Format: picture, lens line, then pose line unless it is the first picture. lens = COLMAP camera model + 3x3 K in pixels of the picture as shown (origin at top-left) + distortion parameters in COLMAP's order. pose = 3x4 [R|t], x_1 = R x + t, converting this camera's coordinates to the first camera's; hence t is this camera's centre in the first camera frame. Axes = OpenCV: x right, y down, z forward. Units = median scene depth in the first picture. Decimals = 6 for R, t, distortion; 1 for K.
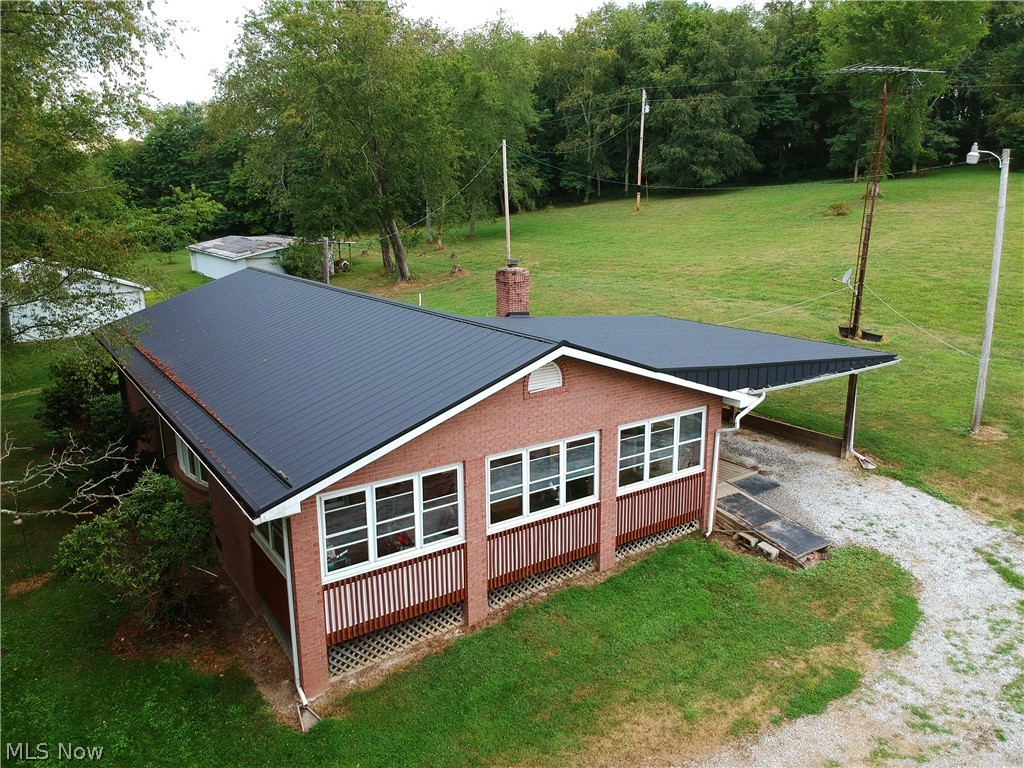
lens RADIAL K [[751.4, 0, 510.1], [0, 751.4, 381.3], [0, 0, 1]] dist [0.049626, -0.089005]
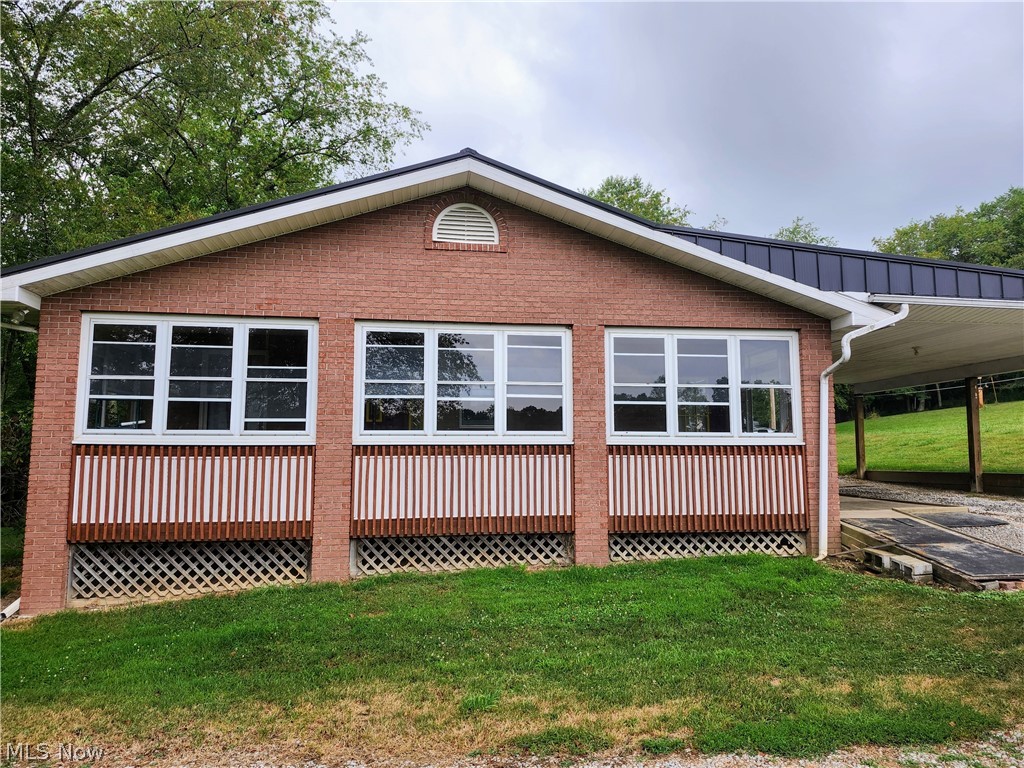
lens RADIAL K [[702.5, 0, 508.4], [0, 702.5, 388.3], [0, 0, 1]] dist [0.044149, -0.028323]
pose [[0.892896, -0.035744, -0.448843, 0.376044], [-0.109040, 0.950007, -0.292570, 0.328521], [0.436861, 0.310176, 0.844359, 0.525124]]
